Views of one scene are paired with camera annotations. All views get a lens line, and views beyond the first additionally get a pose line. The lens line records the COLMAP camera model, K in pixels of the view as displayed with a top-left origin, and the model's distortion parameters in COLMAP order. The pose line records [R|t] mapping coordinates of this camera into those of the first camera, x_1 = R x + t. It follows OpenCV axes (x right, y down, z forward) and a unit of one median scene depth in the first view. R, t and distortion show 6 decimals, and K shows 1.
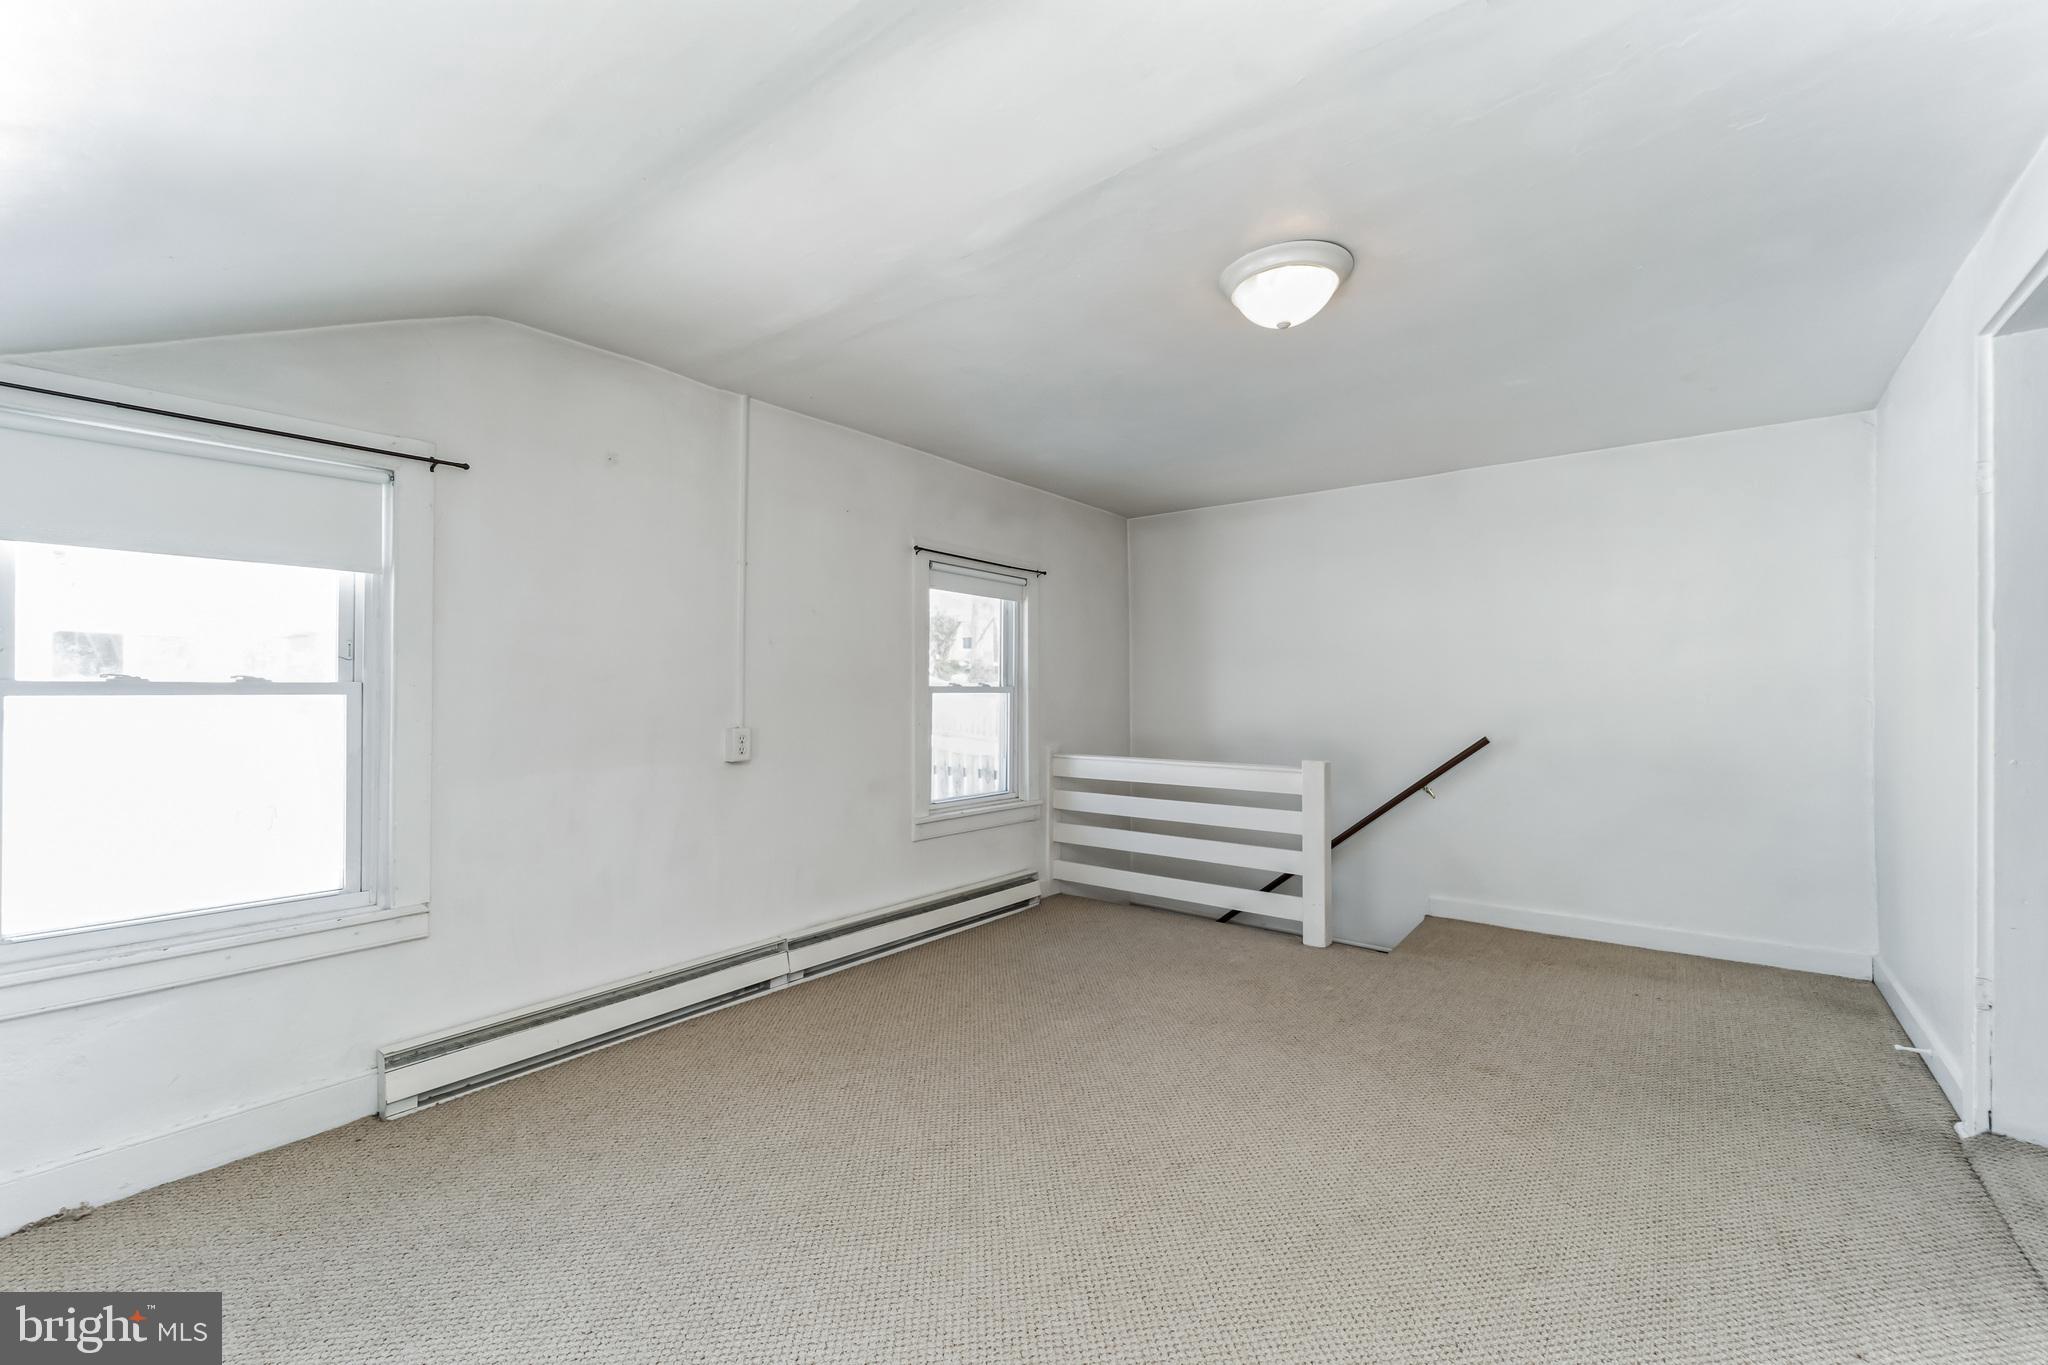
lens RADIAL K [[818.4, 0, 1020.9], [0, 818.4, 688.0], [0, 0, 1]] dist [-0.000190, -0.000394]
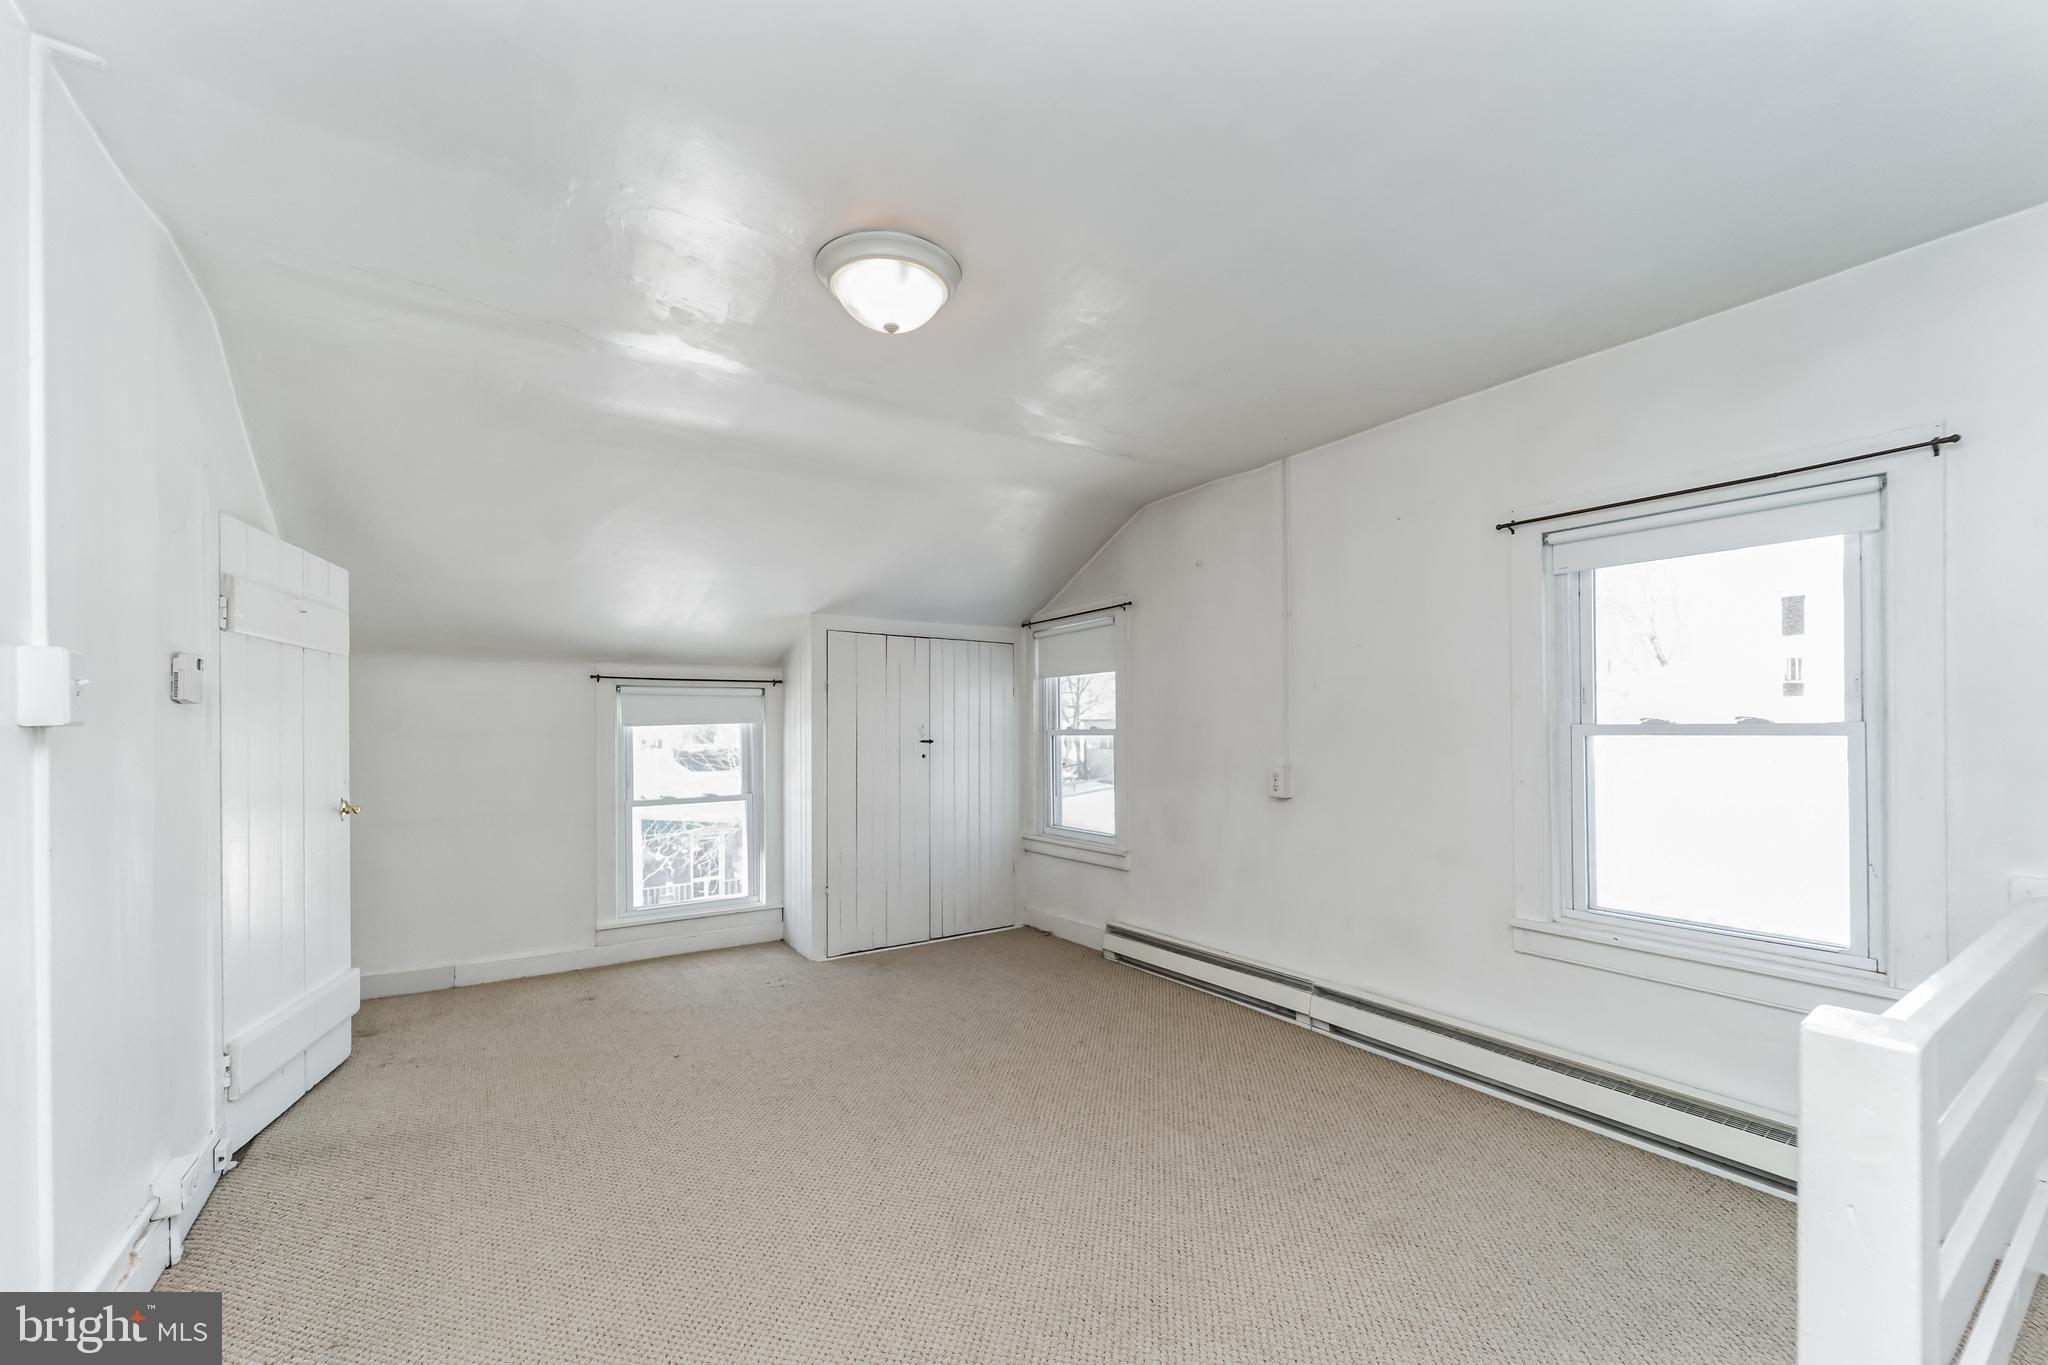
lens RADIAL K [[826.7, 0, 1019.7], [0, 826.7, 730.2], [0, 0, 1]] dist [0.001143, -0.000022]
pose [[-0.297573, -0.001576, -0.954698, 0.741917], [0.004685, 0.999984, -0.003111, 0.002005], [0.954688, -0.005399, -0.297560, 0.911572]]
